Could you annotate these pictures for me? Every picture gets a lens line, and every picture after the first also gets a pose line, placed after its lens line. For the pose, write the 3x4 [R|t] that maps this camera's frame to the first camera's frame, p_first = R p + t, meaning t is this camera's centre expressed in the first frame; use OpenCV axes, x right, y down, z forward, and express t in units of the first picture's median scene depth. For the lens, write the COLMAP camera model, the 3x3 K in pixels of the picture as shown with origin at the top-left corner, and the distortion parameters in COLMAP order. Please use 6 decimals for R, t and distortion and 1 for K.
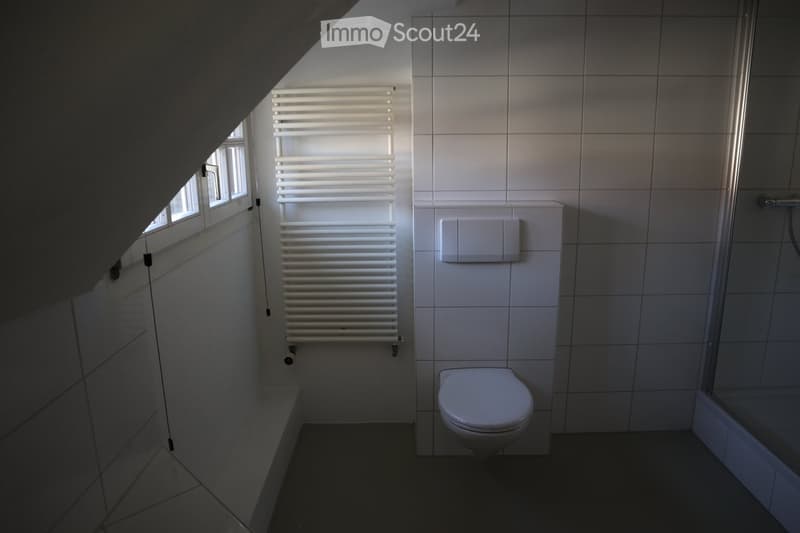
lens RADIAL K [[548.1, 0, 395.7], [0, 548.1, 263.8], [0, 0, 1]] dist [-0.130377, 0.082087]
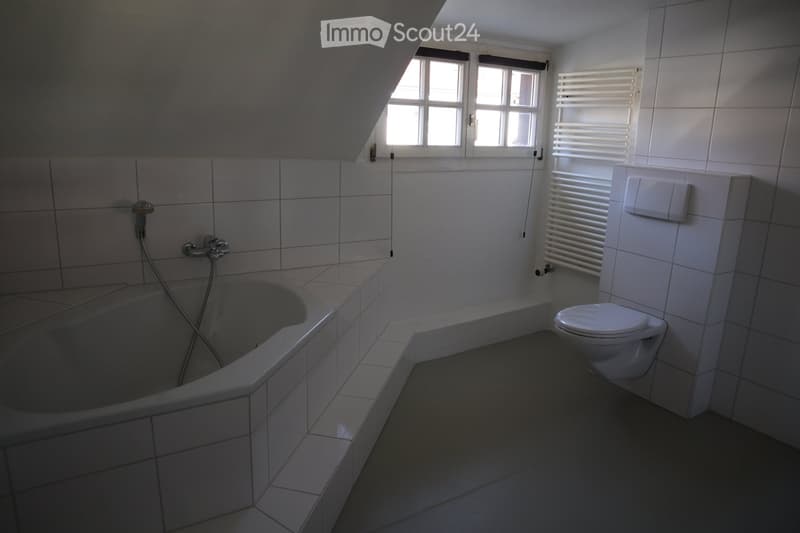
lens RADIAL K [[548.1, 0, 395.7], [0, 548.1, 263.8], [0, 0, 1]] dist [-0.130377, 0.082087]
pose [[0.549745, 0.237617, -0.800824, 0.773241], [-0.221523, 0.965834, 0.134509, 0.059699], [0.805424, 0.103455, 0.583600, -0.089820]]
